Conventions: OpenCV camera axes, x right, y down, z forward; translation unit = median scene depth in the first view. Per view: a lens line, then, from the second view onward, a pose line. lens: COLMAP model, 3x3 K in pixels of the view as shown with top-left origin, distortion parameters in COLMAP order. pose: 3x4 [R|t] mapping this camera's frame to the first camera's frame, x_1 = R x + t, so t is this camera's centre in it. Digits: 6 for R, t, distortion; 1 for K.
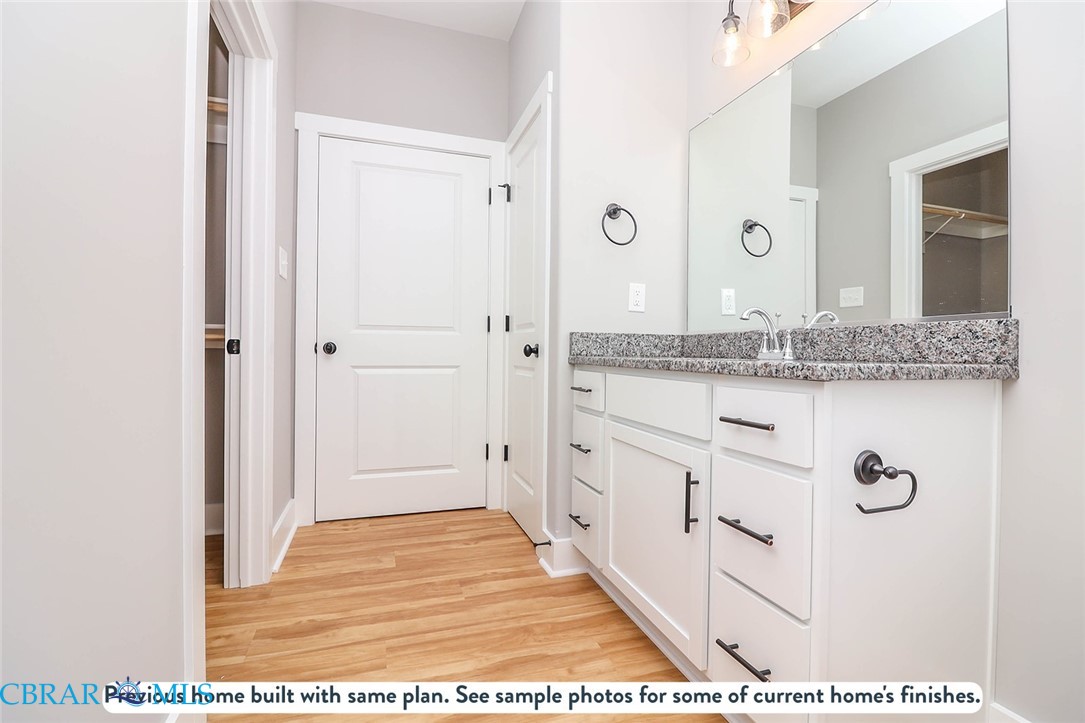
lens RADIAL K [[497.6, 0, 543.7], [0, 497.6, 353.1], [0, 0, 1]] dist [0.000207, -0.011915]
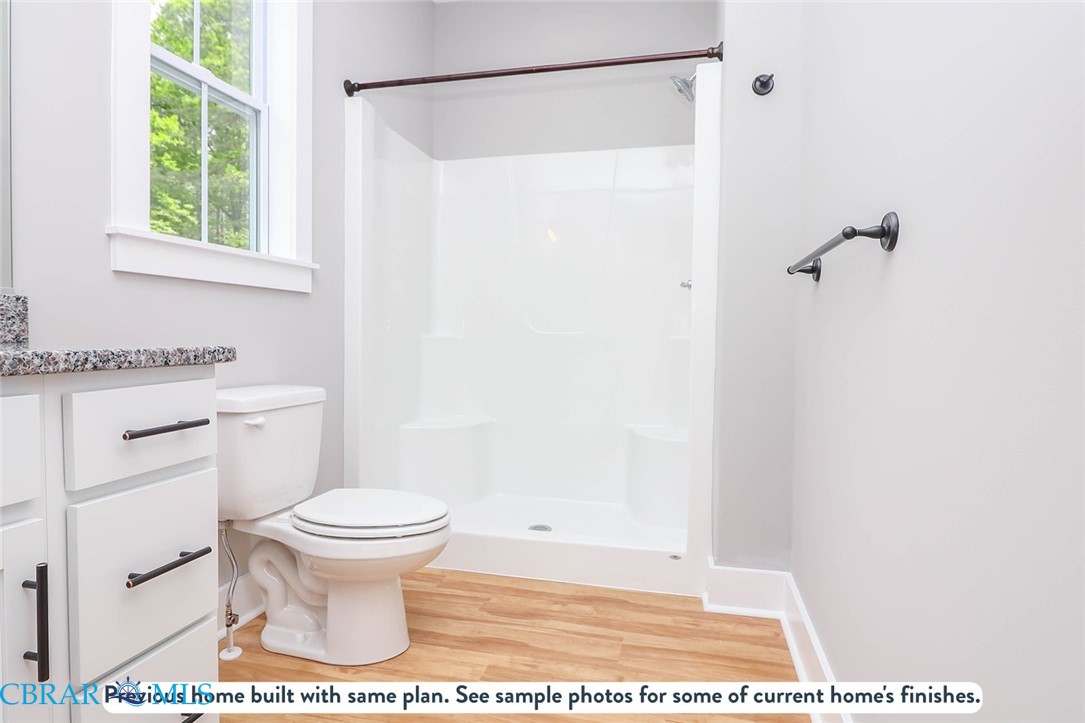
lens RADIAL K [[611.5, 0, 542.5], [0, 611.5, 361.5], [0, 0, 1]] dist [-0.000014, -0.000018]
pose [[-0.846649, -0.041963, 0.530495, -0.566556], [-0.016876, 0.998502, 0.052050, -0.020140], [-0.531885, 0.035116, -0.846088, 1.458488]]
